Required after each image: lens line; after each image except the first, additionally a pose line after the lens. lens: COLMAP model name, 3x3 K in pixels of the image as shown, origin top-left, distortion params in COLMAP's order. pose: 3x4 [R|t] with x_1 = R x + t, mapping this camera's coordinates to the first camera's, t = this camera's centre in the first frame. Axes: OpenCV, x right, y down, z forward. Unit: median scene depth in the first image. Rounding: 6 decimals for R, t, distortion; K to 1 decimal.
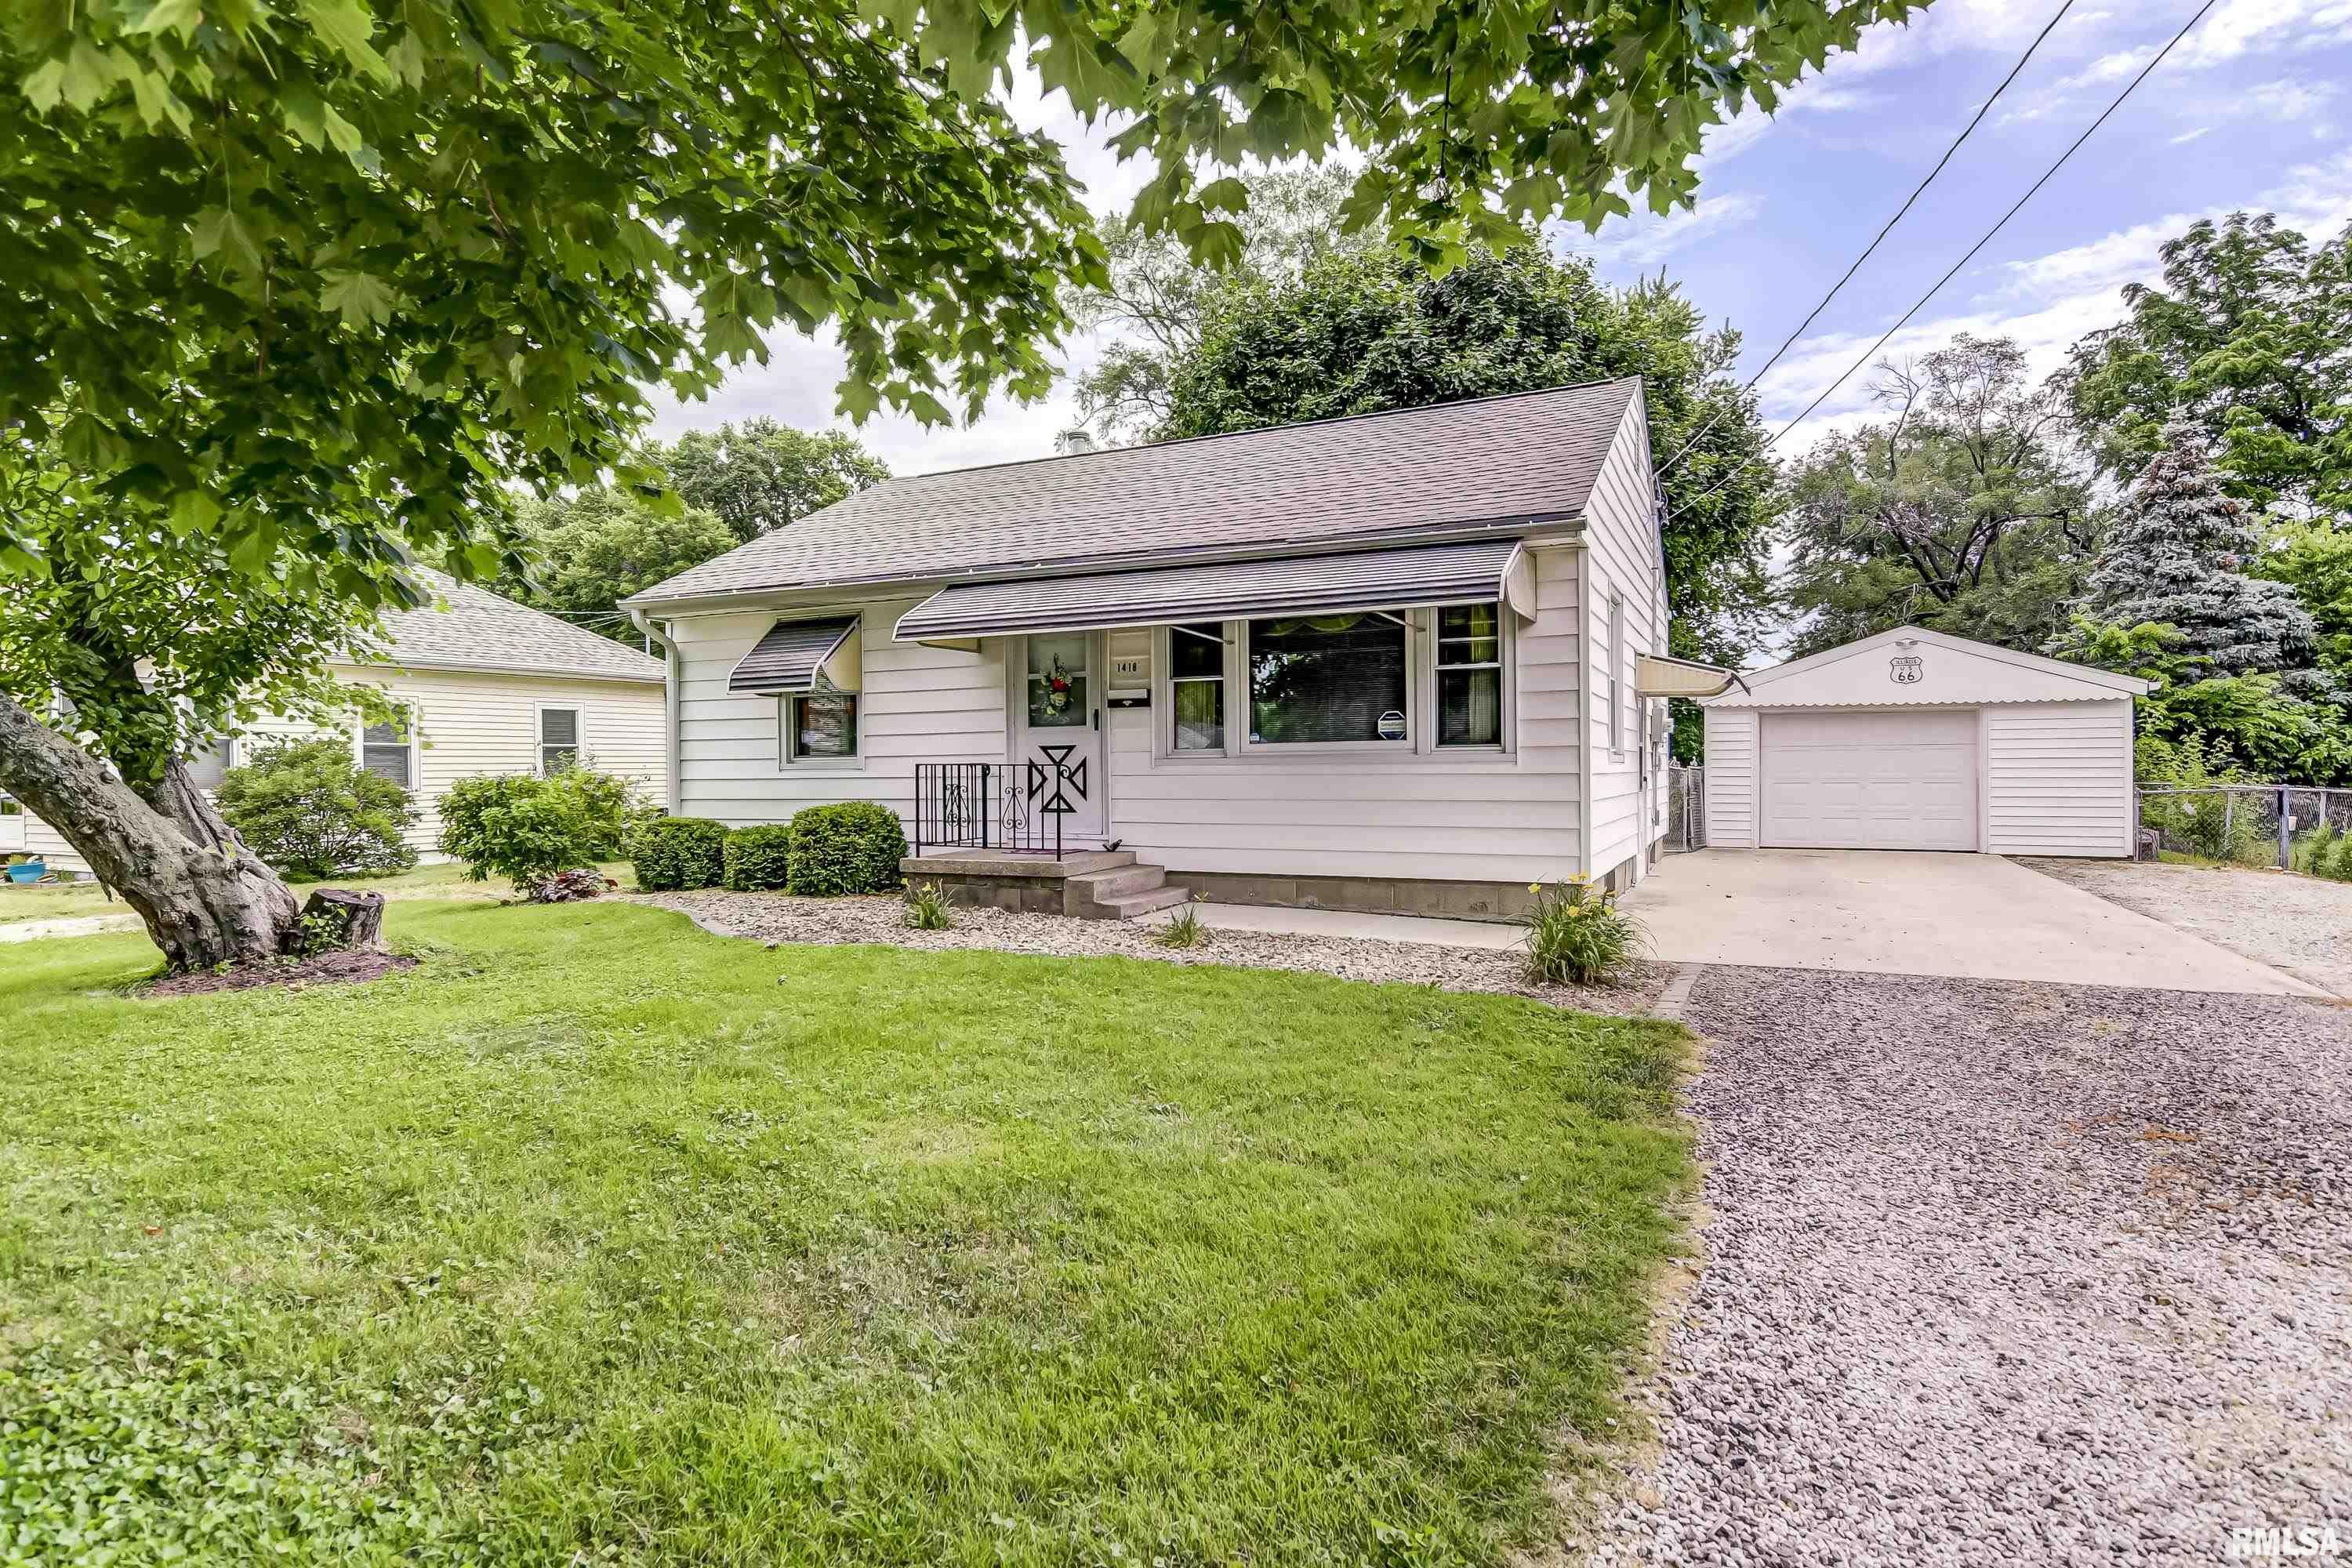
lens RADIAL K [[1243.8, 0, 1176.0], [0, 1243.8, 784.0], [0, 0, 1]] dist [0.003852, 0.000207]
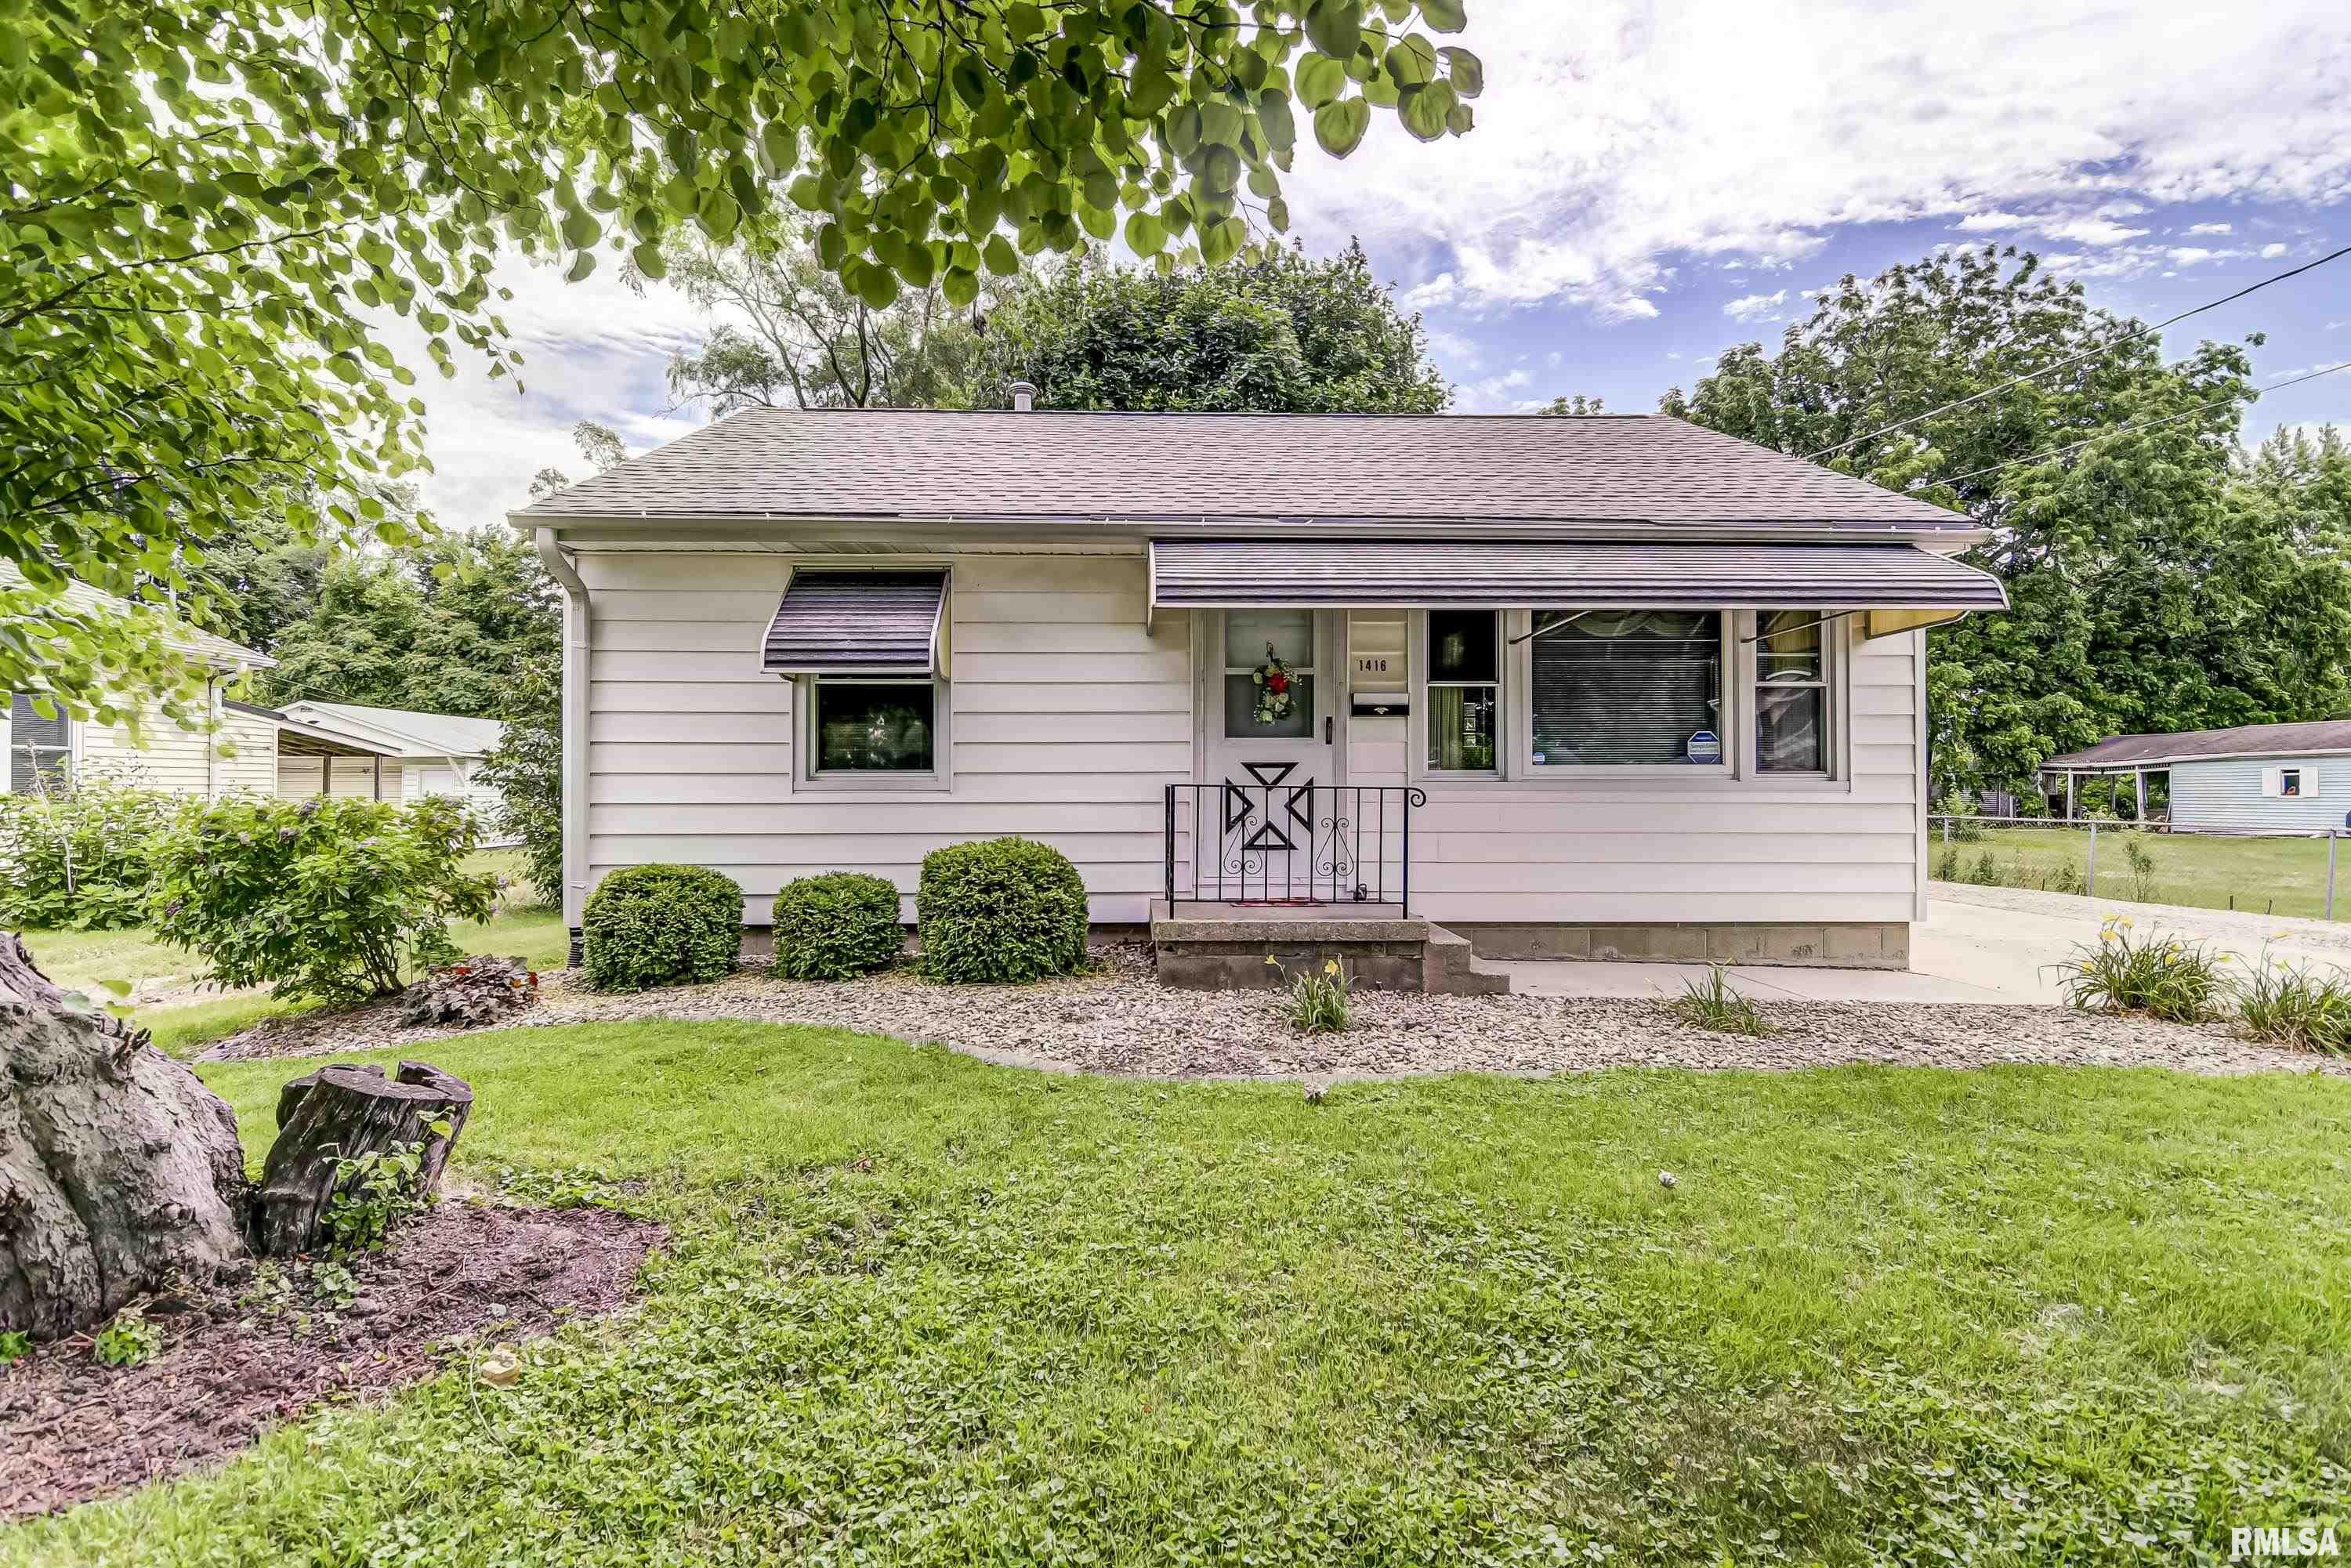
lens RADIAL K [[1119.6, 0, 1167.0], [0, 1119.6, 782.1], [0, 0, 1]] dist [0.015292, -0.013995]
pose [[0.890425, 0.013892, 0.454919, -0.467119], [-0.003729, 0.999723, -0.023230, -0.002643], [-0.455115, 0.018988, 0.890230, 0.417365]]
